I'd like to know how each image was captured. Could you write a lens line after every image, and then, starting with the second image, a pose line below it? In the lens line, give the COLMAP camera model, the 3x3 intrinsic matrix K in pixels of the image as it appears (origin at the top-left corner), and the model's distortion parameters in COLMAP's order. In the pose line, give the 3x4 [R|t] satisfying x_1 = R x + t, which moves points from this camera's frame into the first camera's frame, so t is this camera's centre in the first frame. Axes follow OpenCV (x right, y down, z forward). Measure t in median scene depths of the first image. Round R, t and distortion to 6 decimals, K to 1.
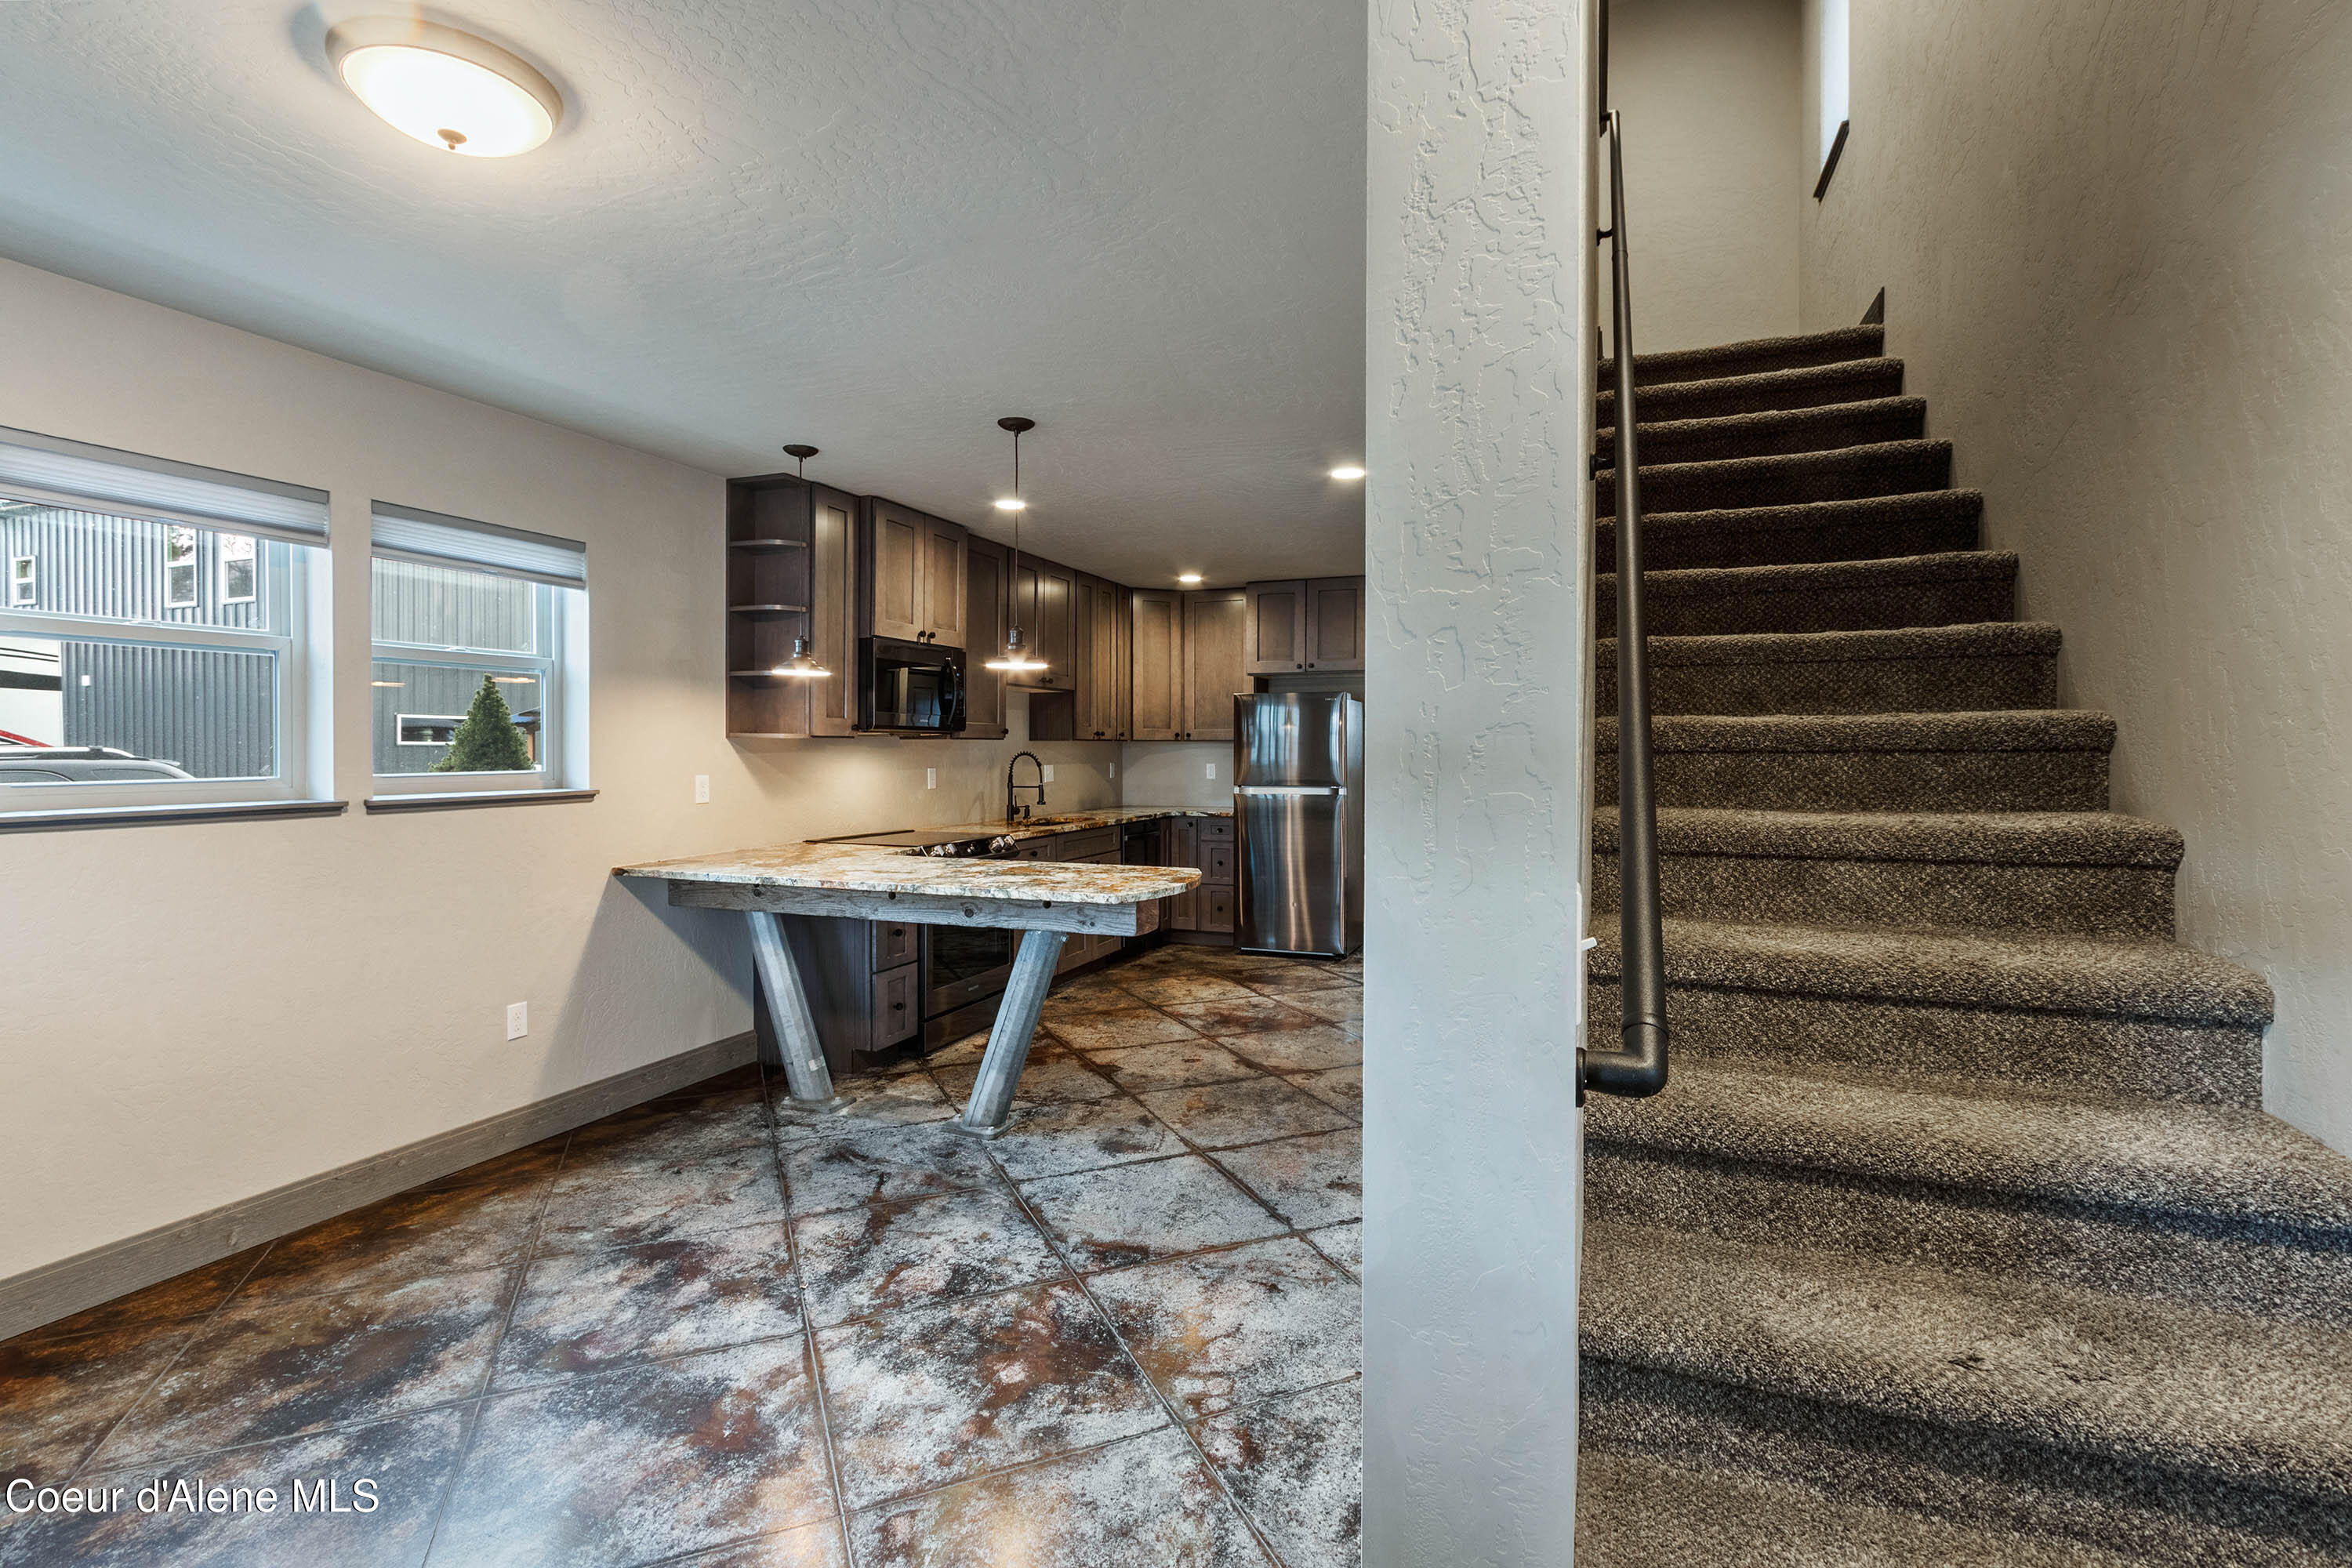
lens RADIAL K [[1091.4, 0, 1160.3], [0, 1091.4, 752.4], [0, 0, 1]] dist [0.009218, -0.003108]
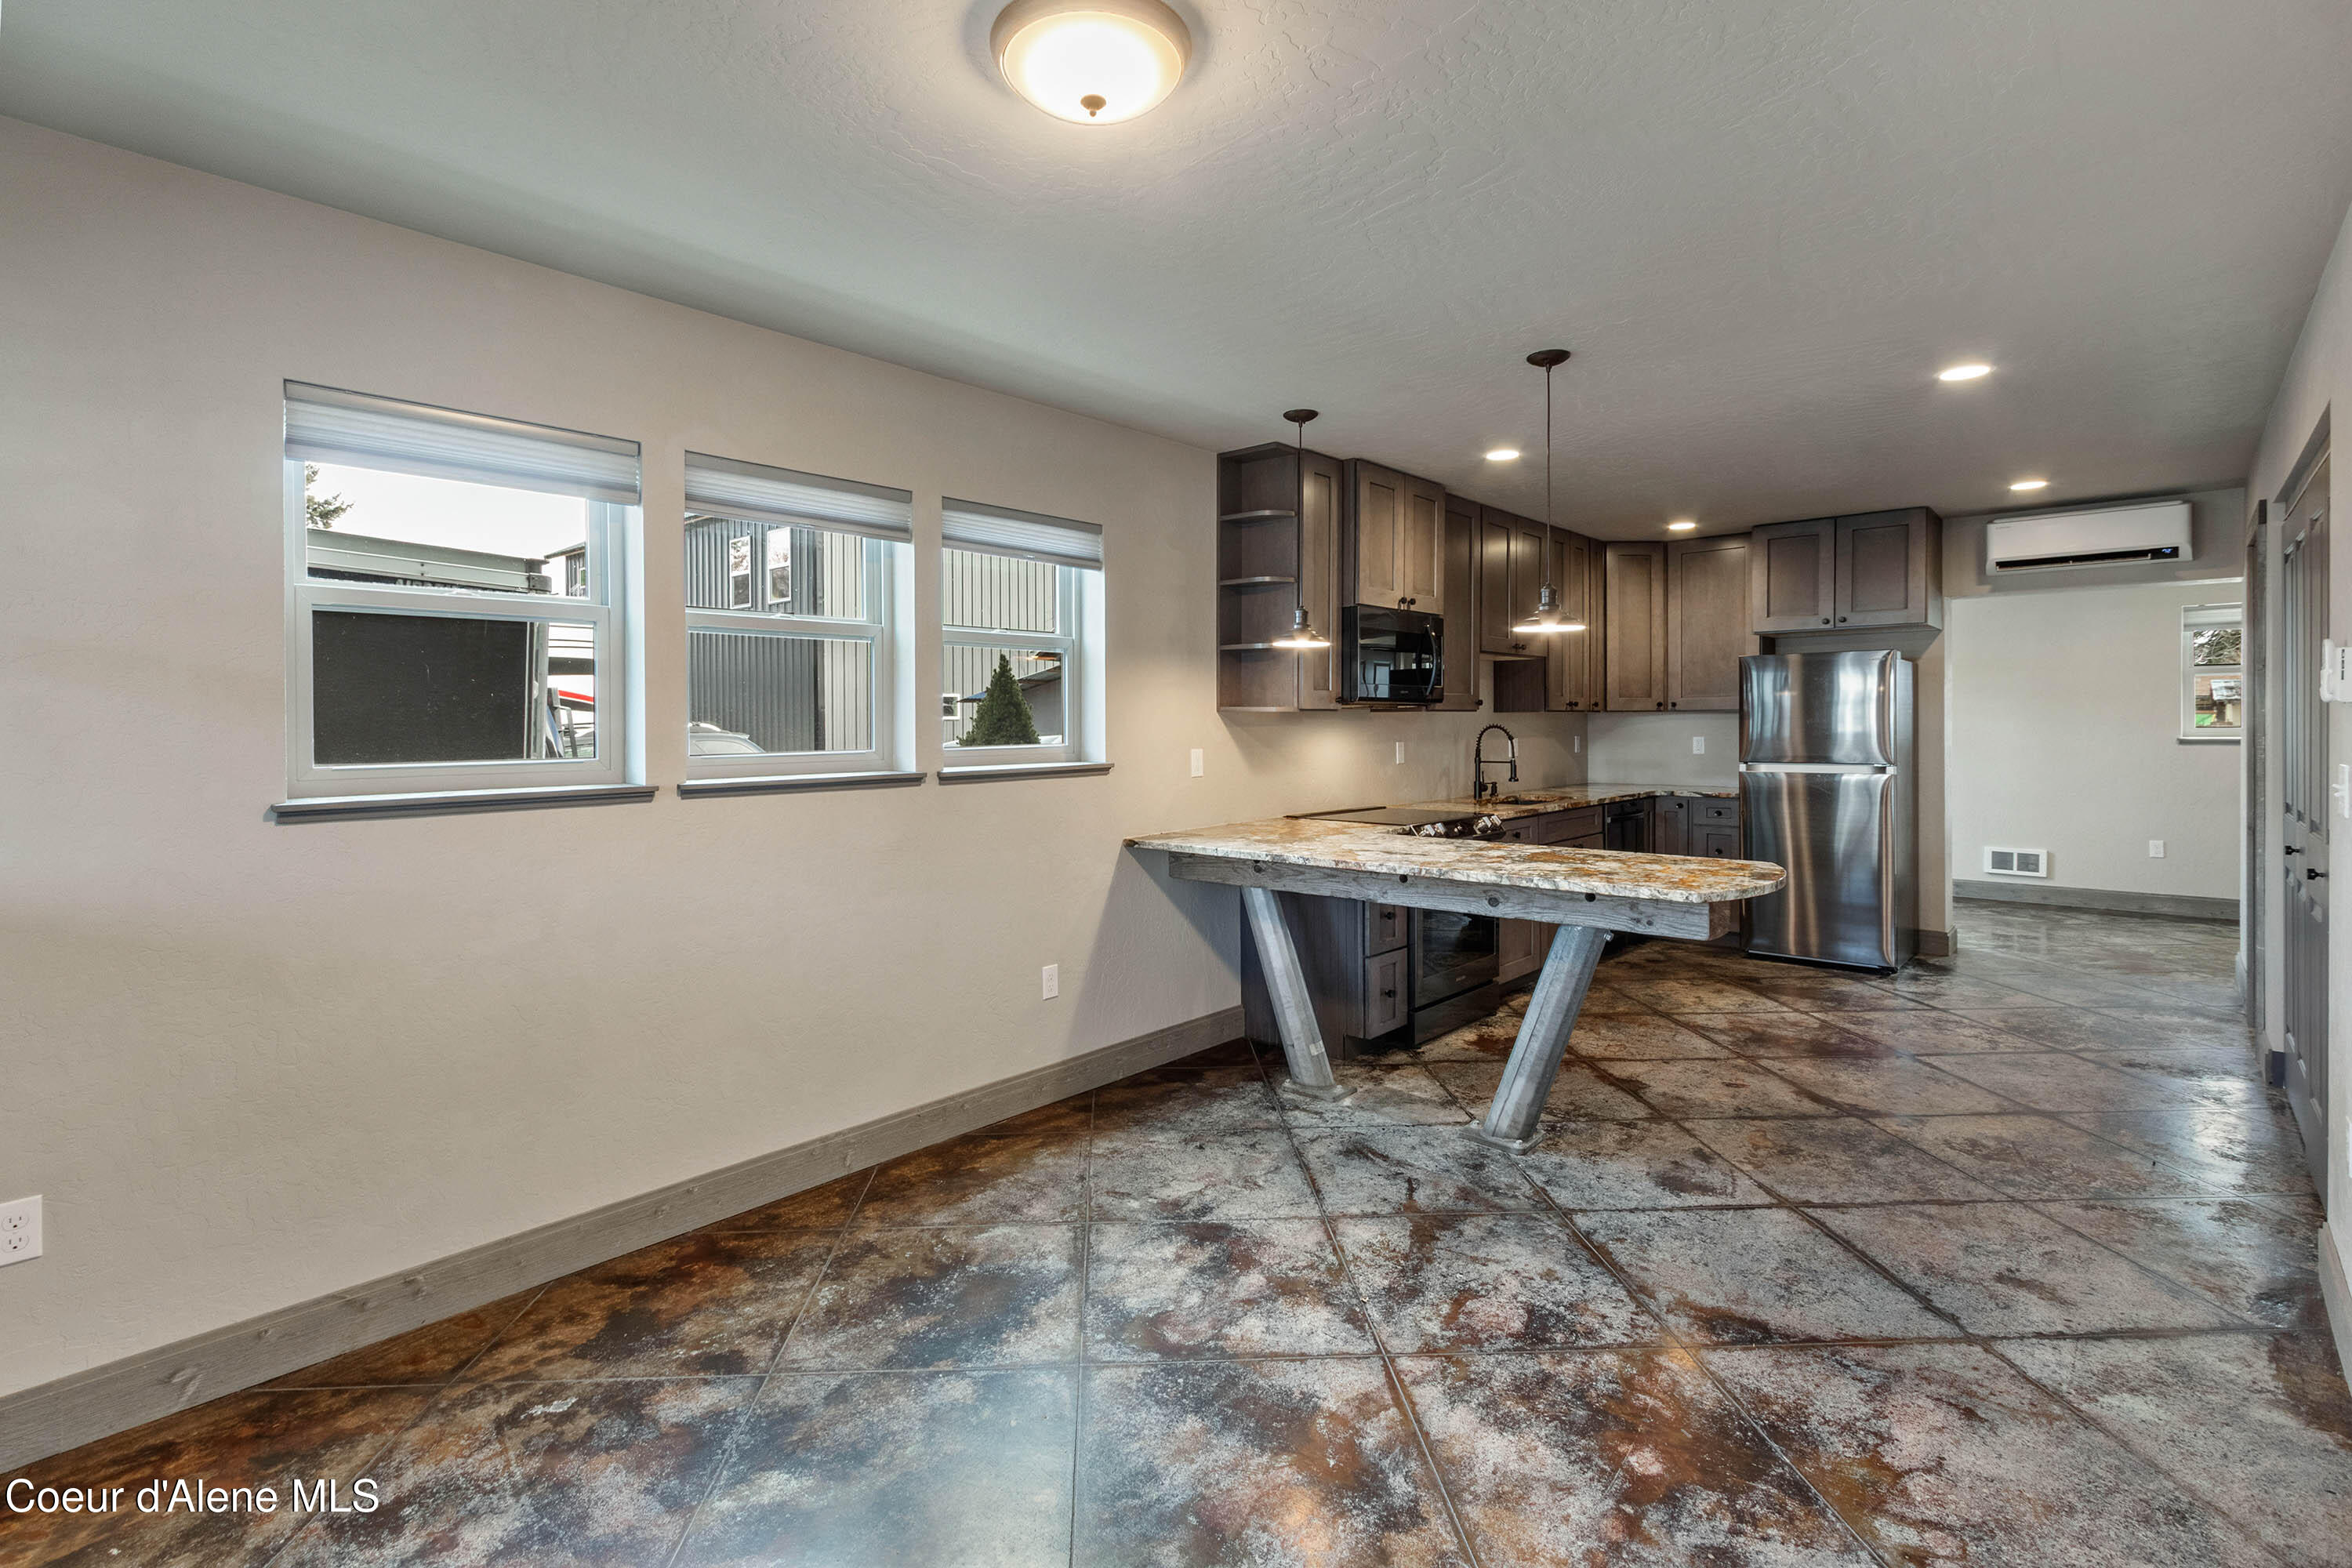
lens RADIAL K [[1091.4, 0, 1151.7], [0, 1091.4, 730.1], [0, 0, 1]] dist [0.009218, -0.003108]
pose [[0.935989, -0.001538, -0.352026, -0.124974], [0.003459, 0.999982, 0.004829, -0.002280], [0.352013, -0.005737, 0.935978, 0.049046]]
